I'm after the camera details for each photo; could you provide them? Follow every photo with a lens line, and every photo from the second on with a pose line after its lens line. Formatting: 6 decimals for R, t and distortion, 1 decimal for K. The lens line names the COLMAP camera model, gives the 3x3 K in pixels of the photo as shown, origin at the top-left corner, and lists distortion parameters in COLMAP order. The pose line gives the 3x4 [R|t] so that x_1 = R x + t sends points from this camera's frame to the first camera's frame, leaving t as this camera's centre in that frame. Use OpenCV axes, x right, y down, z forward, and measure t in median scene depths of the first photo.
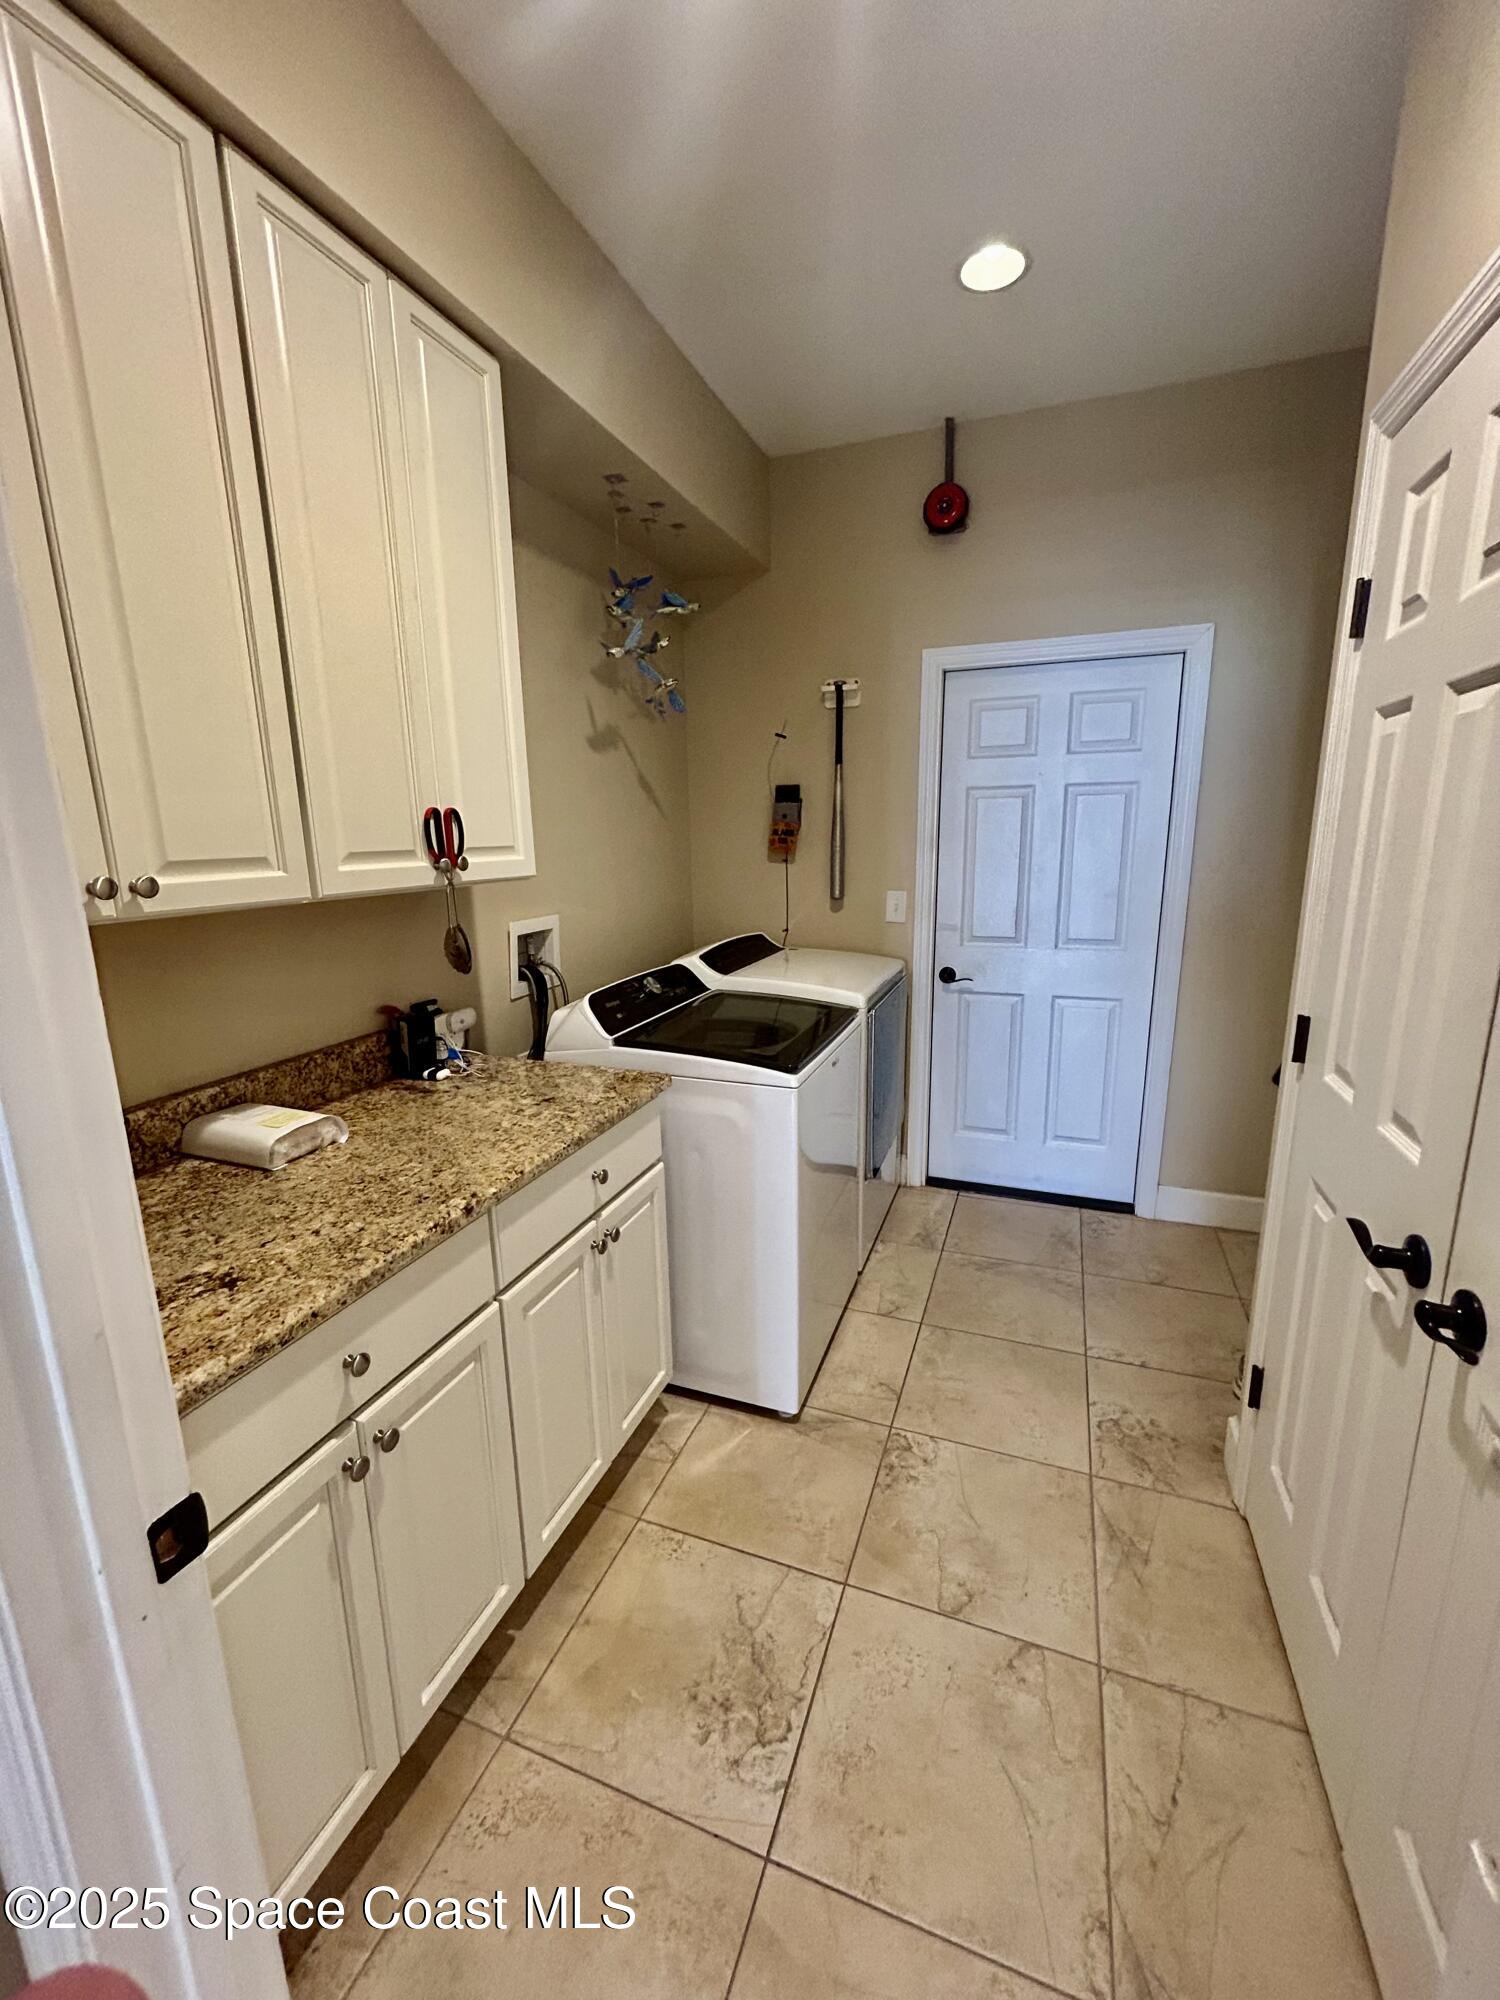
lens RADIAL K [[807.4, 0, 750.0], [0, 807.4, 998.9], [0, 0, 1]] dist [-0.000139, -0.000182]
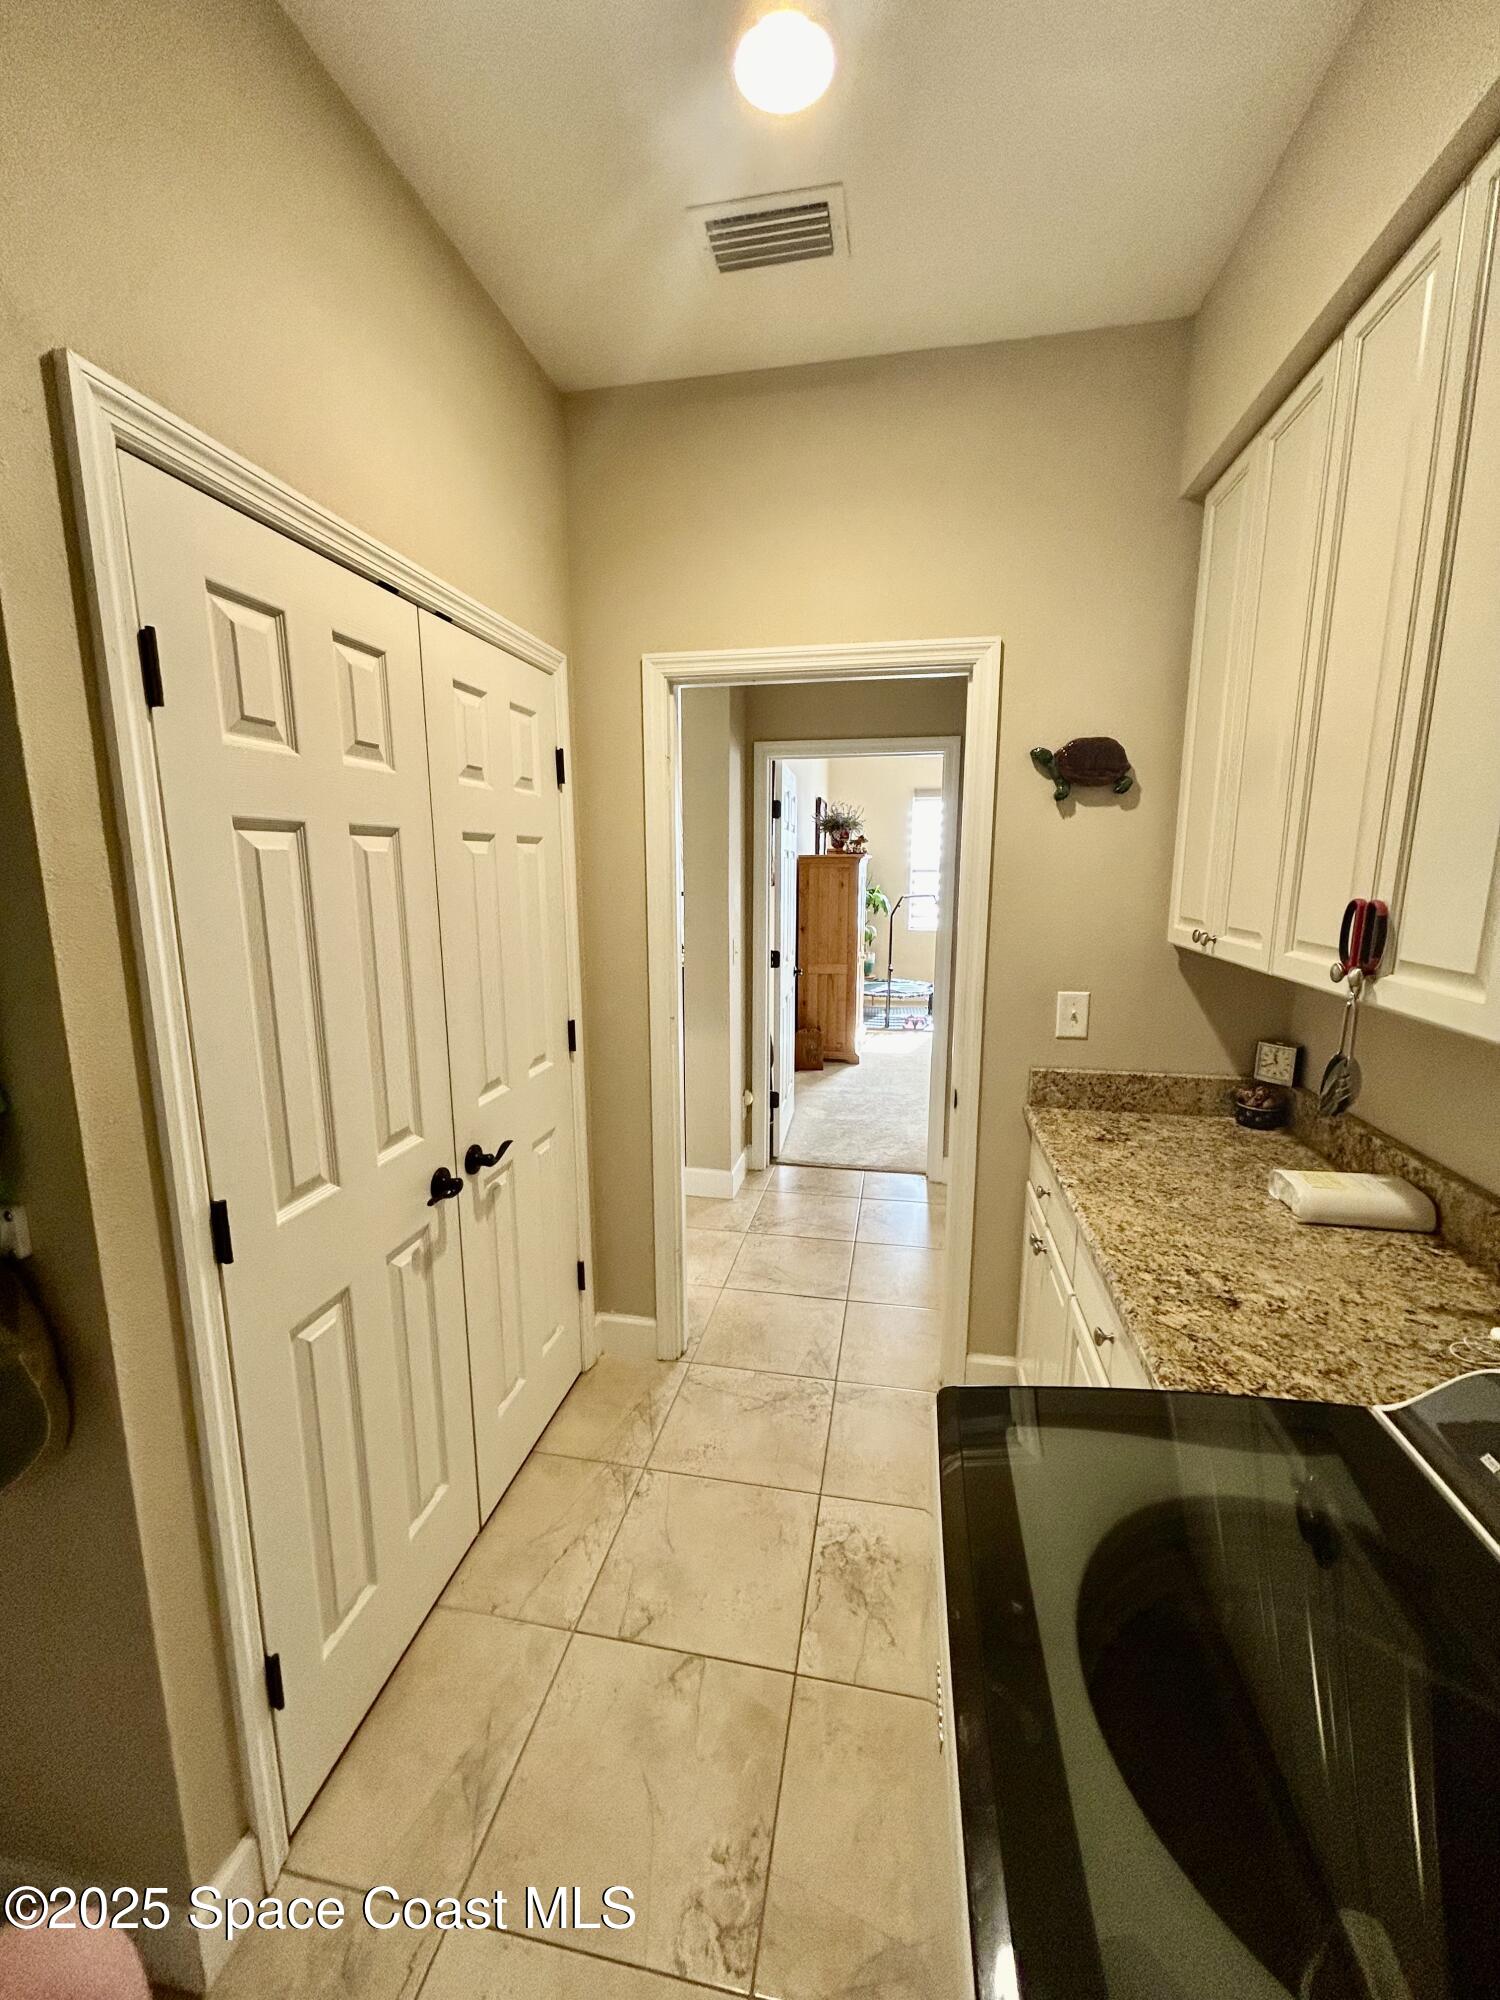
lens RADIAL K [[807.4, 0, 747.1], [0, 807.4, 1004.3], [0, 0, 1]] dist [-0.000139, -0.000182]
pose [[-0.985871, 0.047161, -0.160731, 0.321287], [-0.016183, 0.928244, 0.371620, -0.439517], [0.166723, 0.368971, -0.914365, 1.722575]]
